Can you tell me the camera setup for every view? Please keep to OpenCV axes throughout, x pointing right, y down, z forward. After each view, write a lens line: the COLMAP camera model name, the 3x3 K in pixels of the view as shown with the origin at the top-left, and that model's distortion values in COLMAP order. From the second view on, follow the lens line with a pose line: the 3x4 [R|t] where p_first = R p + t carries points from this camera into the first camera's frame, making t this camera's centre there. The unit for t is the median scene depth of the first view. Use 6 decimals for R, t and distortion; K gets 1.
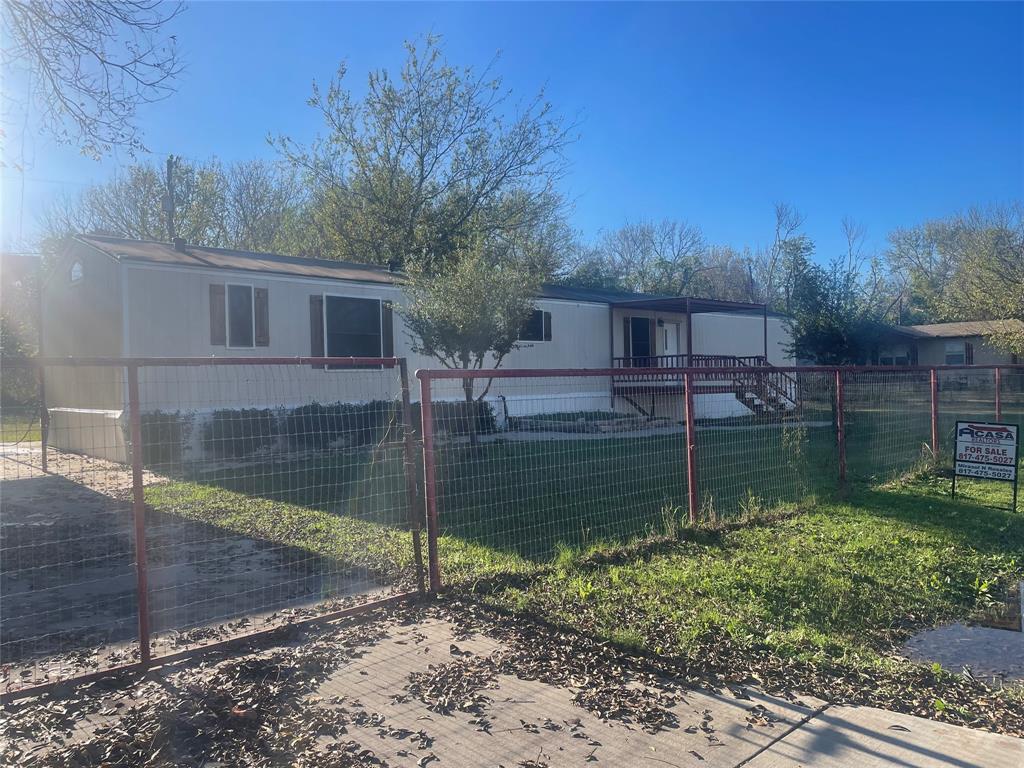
lens RADIAL K [[755.6, 0, 508.8], [0, 755.6, 386.3], [0, 0, 1]] dist [0.006319, 0.000289]
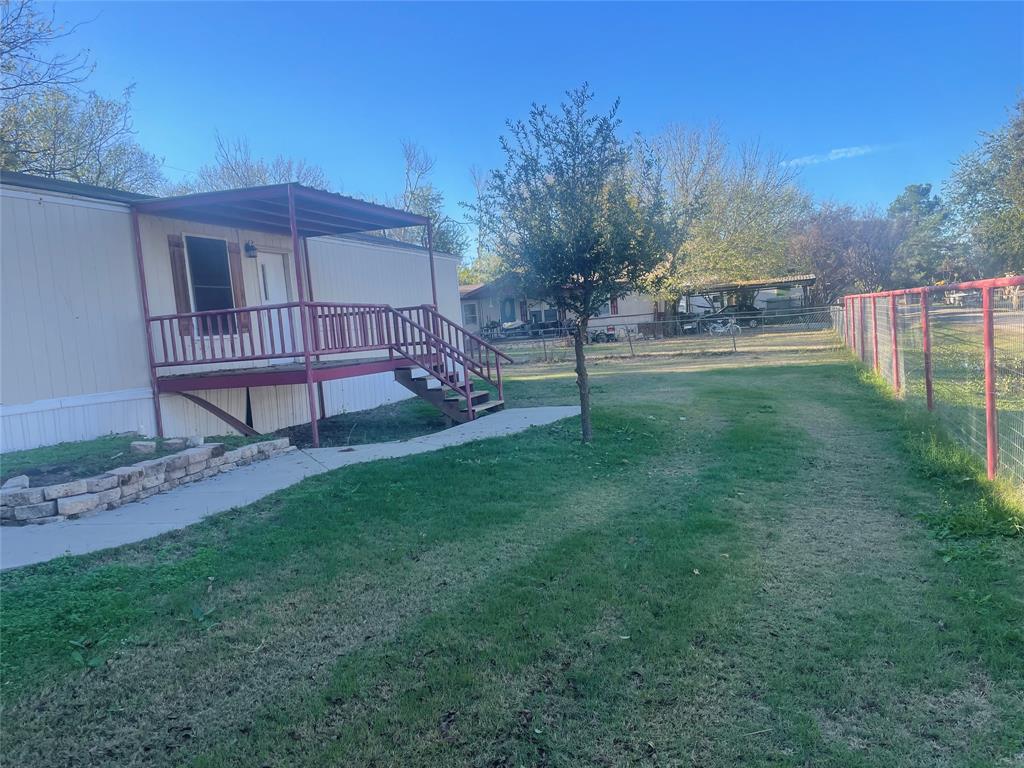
lens RADIAL K [[755.6, 0, 509.3], [0, 755.6, 387.2], [0, 0, 1]] dist [0.006319, 0.000289]
pose [[0.887859, -0.084790, 0.452236, 0.118028], [0.064005, 0.996078, 0.061097, -0.007781], [-0.455642, -0.025300, 0.889803, 0.452410]]
